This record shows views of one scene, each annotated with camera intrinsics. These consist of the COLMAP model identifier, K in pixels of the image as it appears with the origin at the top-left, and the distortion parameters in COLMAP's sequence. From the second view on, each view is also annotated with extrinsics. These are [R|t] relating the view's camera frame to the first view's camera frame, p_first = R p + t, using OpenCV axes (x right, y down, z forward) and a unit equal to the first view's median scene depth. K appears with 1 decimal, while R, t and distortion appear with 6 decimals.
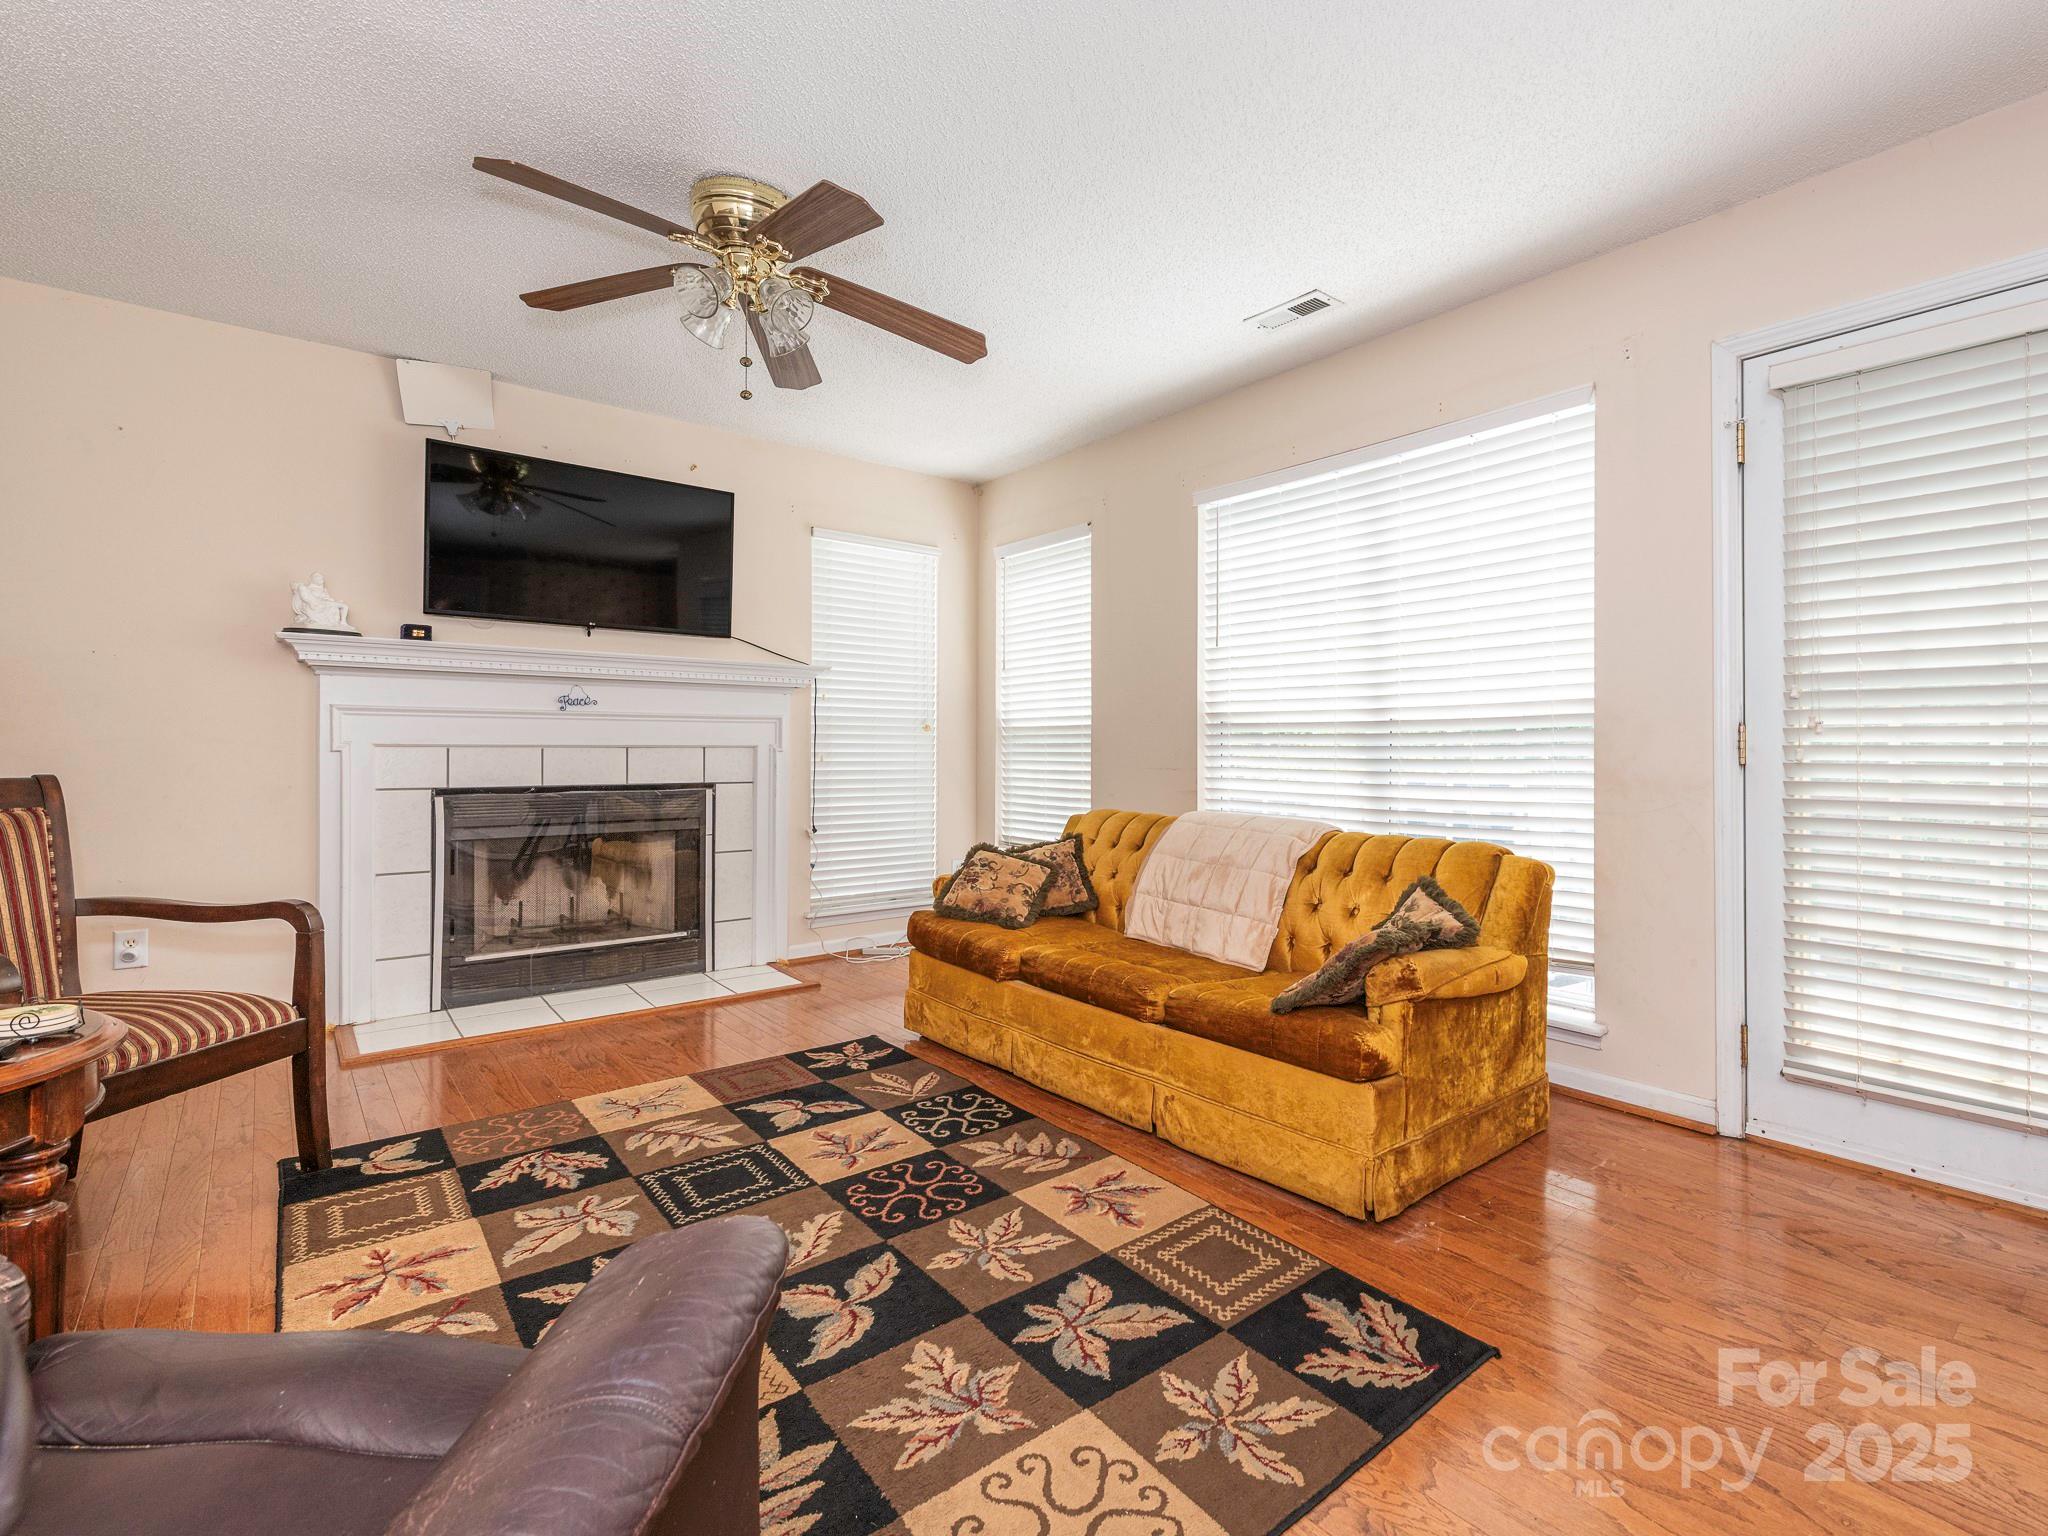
lens RADIAL K [[941.0, 0, 1018.1], [0, 941.0, 750.3], [0, 0, 1]] dist [0.004588, -0.007110]
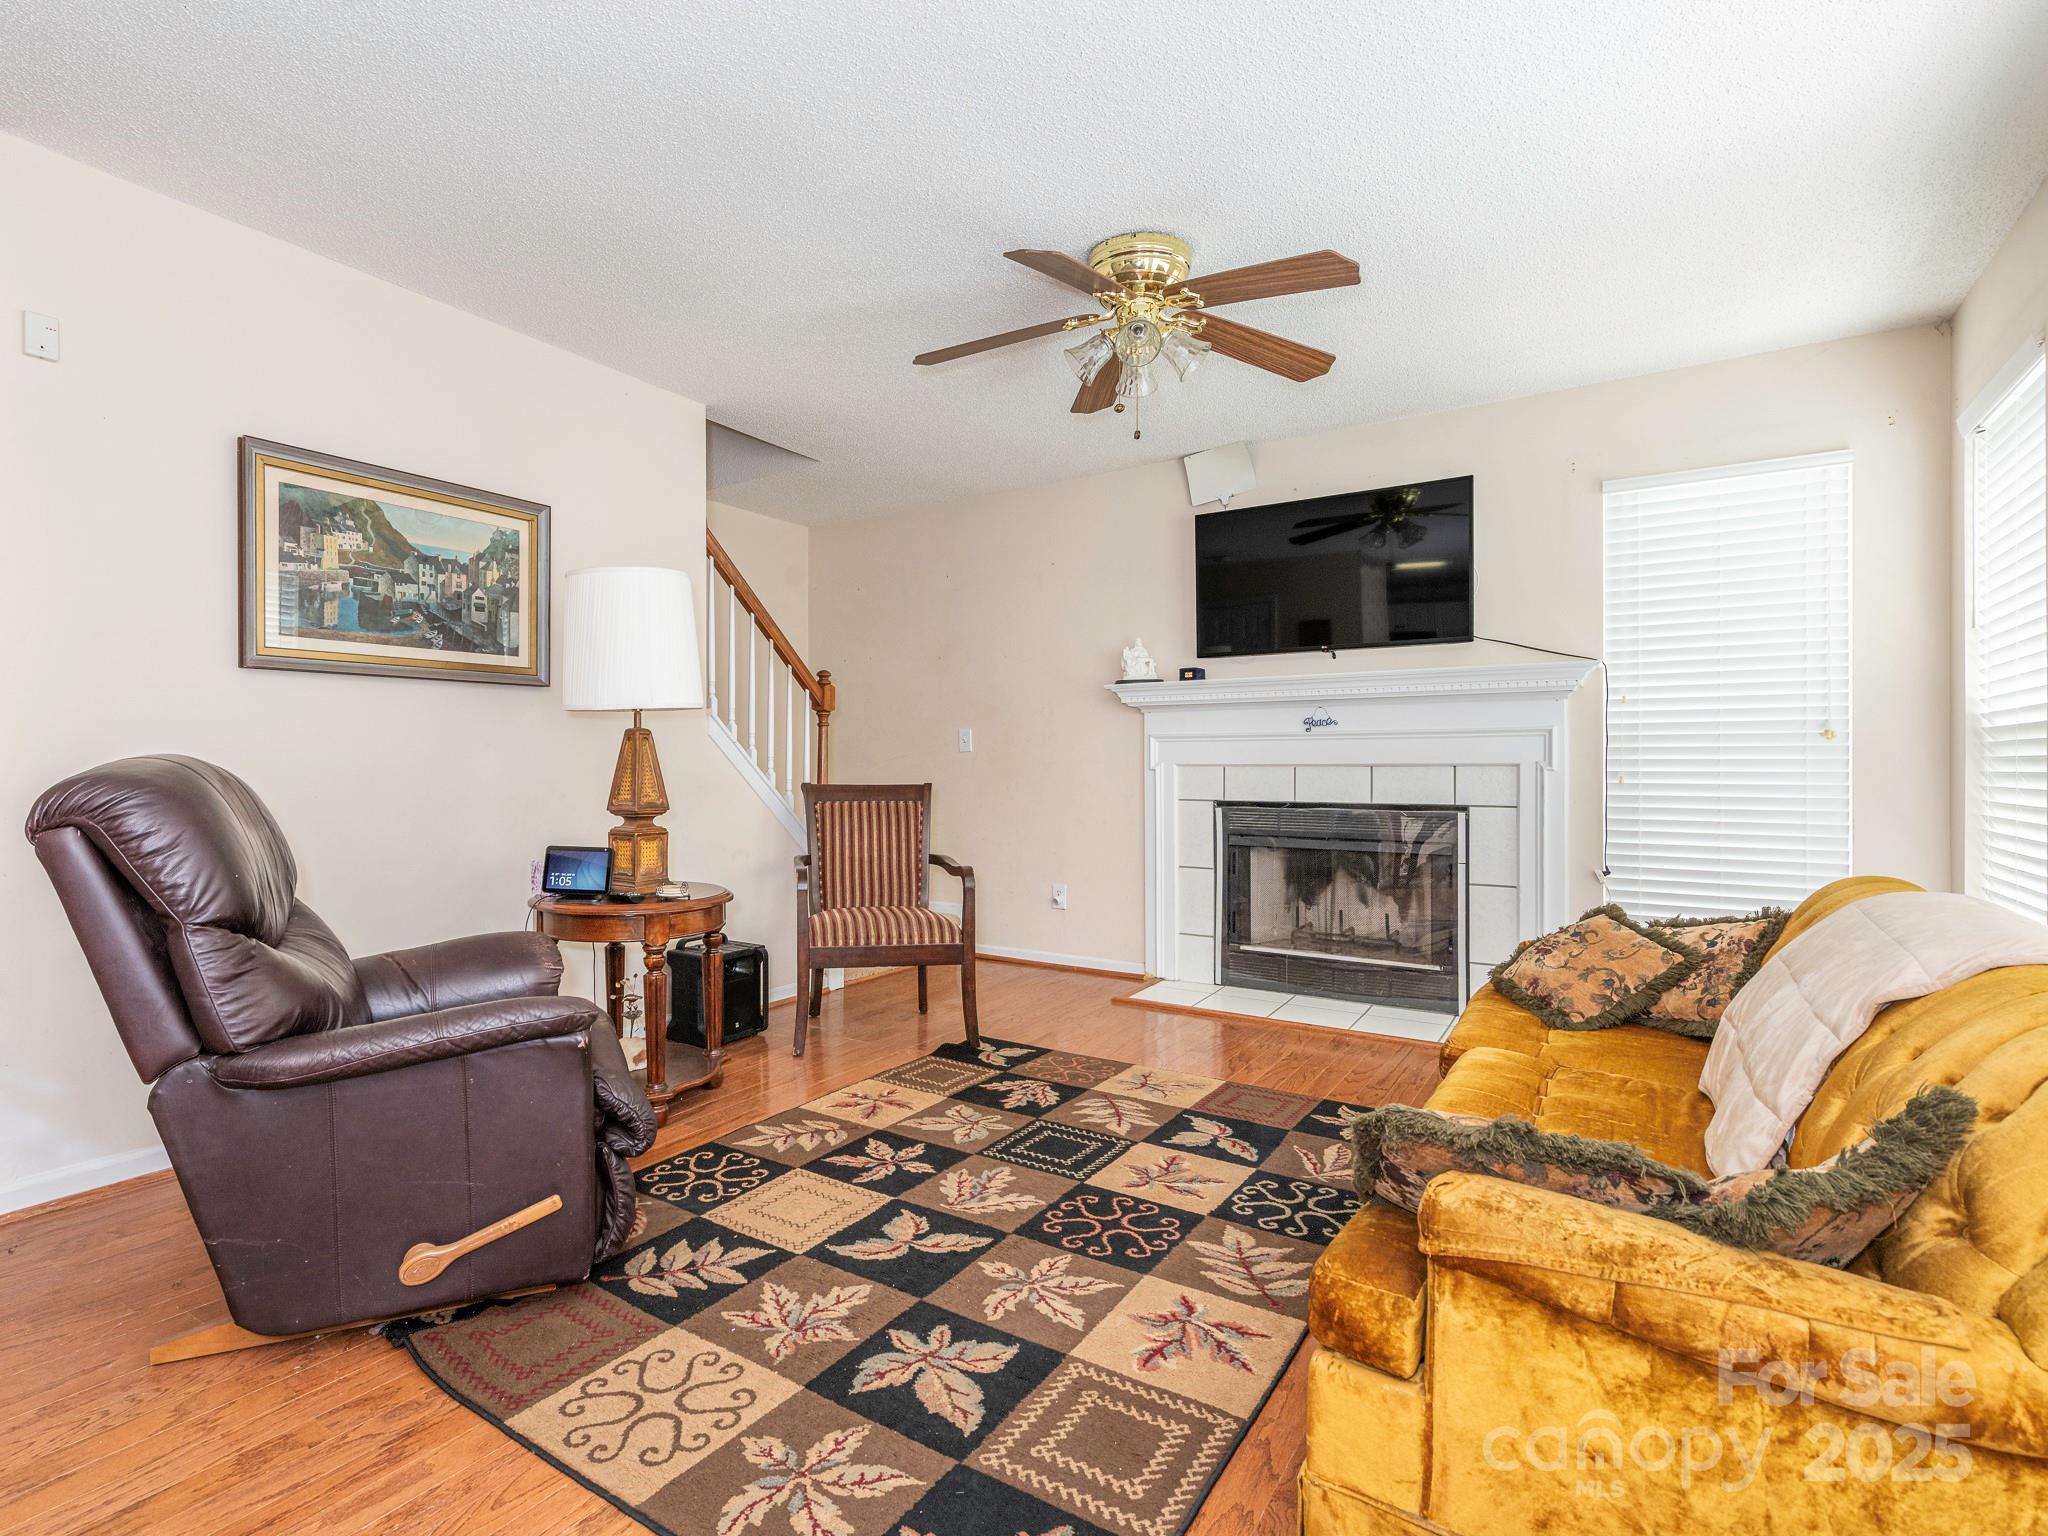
lens RADIAL K [[980.9, 0, 1024.0], [0, 980.9, 768.0], [0, 0, 1]] dist [0.011978, -0.000550]
pose [[0.327867, 0.000397, -0.944724, 0.809916], [0.001515, 0.999998, 0.000946, -0.004628], [0.944723, -0.001742, 0.327866, 0.578596]]
